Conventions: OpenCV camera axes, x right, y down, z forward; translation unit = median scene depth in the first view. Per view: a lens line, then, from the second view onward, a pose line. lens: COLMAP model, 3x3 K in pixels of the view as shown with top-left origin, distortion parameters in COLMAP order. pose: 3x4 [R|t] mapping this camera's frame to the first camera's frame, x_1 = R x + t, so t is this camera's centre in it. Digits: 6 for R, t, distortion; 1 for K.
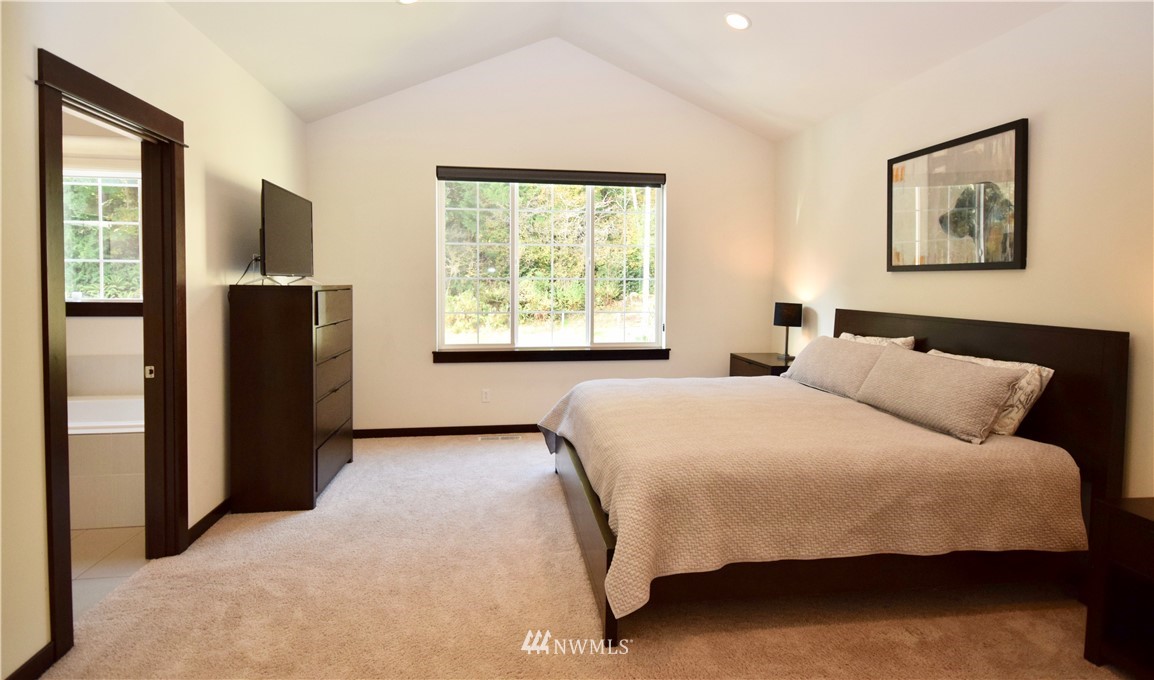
lens RADIAL K [[559.8, 0, 574.3], [0, 559.8, 299.7], [0, 0, 1]] dist [-0.000089, 0.000121]
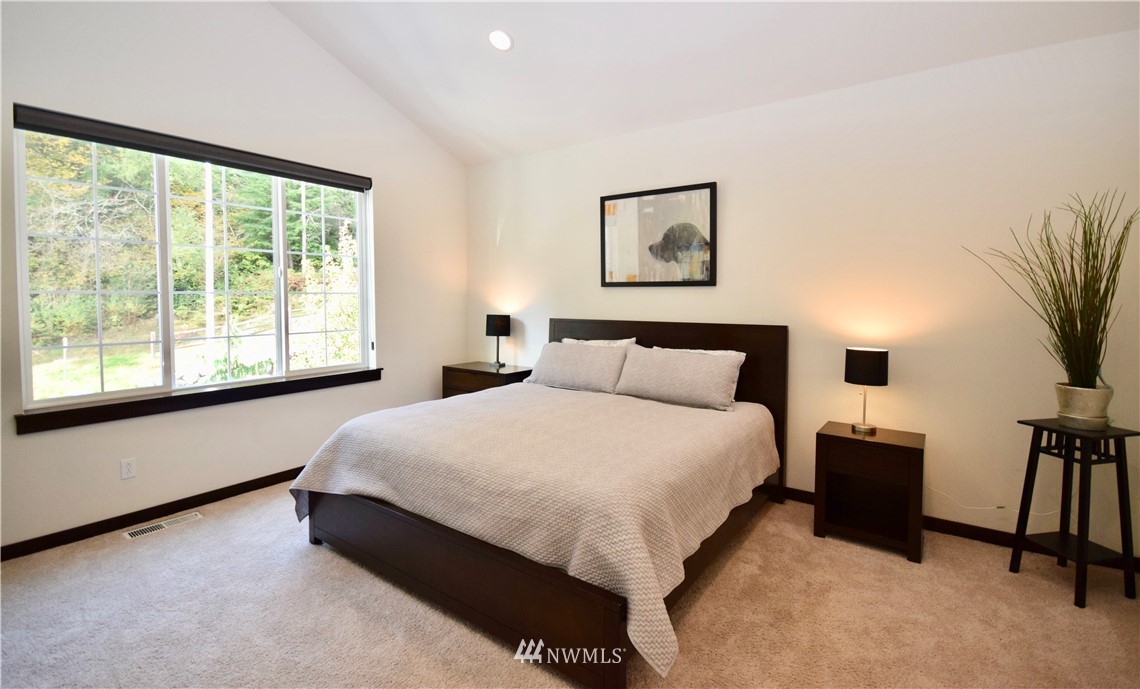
lens RADIAL K [[498.6, 0, 571.6], [0, 498.6, 315.3], [0, 0, 1]] dist [-0.007487, -0.000700]
pose [[0.689494, -0.032979, 0.723540, -0.226995], [0.027247, 0.999437, 0.019589, -0.008278], [-0.723779, 0.006208, 0.690004, 0.221843]]
